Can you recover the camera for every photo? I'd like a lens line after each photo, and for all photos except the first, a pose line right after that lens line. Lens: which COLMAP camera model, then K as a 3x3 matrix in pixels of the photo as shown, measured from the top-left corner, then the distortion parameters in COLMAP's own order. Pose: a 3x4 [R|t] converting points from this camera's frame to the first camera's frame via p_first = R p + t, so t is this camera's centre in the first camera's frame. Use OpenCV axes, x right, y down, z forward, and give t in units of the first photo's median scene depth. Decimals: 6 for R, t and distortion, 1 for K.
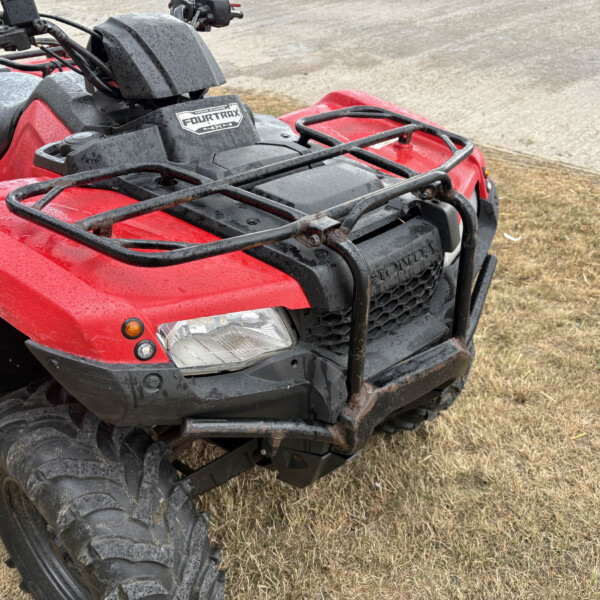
lens RADIAL K [[599.7, 0, 297.2], [0, 599.7, 296.8], [0, 0, 1]] dist [0.046772, -0.052251]
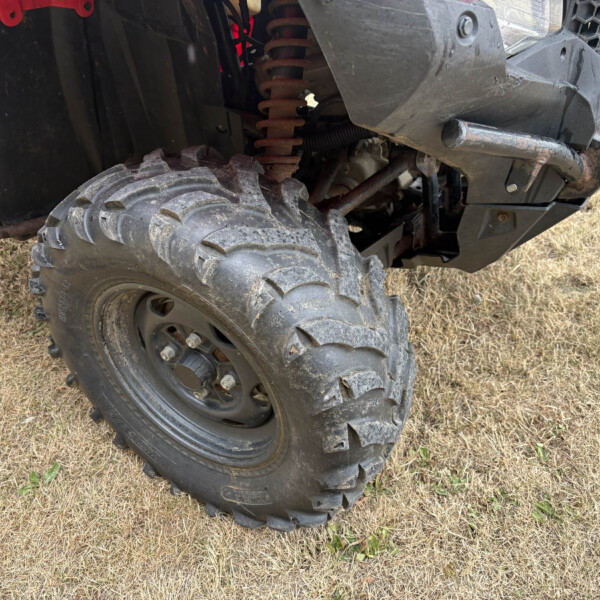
lens RADIAL K [[599.7, 0, 297.2], [0, 599.7, 296.8], [0, 0, 1]] dist [0.046772, -0.052251]
pose [[0.983922, -0.100367, 0.147731, -0.401958], [0.076177, 0.983985, 0.161154, 0.227406], [-0.161539, -0.147310, 0.975810, 0.266820]]
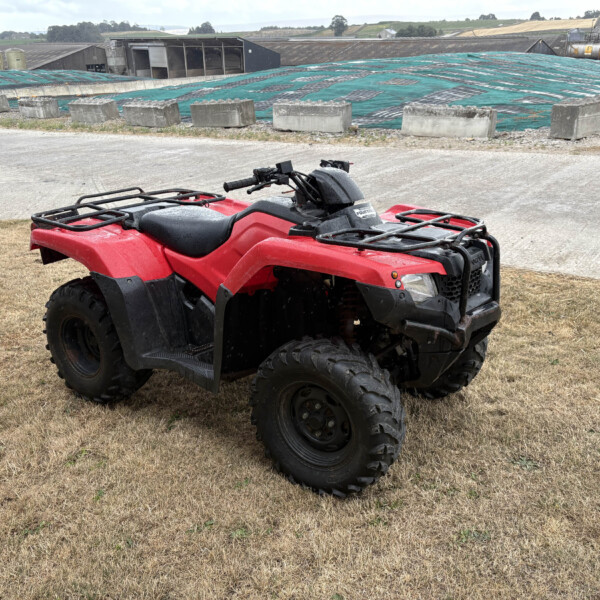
lens RADIAL K [[599.7, 0, 297.2], [0, 599.7, 296.8], [0, 0, 1]] dist [0.046772, -0.052251]
pose [[0.990169, -0.052586, 0.129618, -0.758275], [0.081817, 0.969327, -0.231755, 0.523945], [-0.113455, 0.240081, 0.964100, -1.065676]]
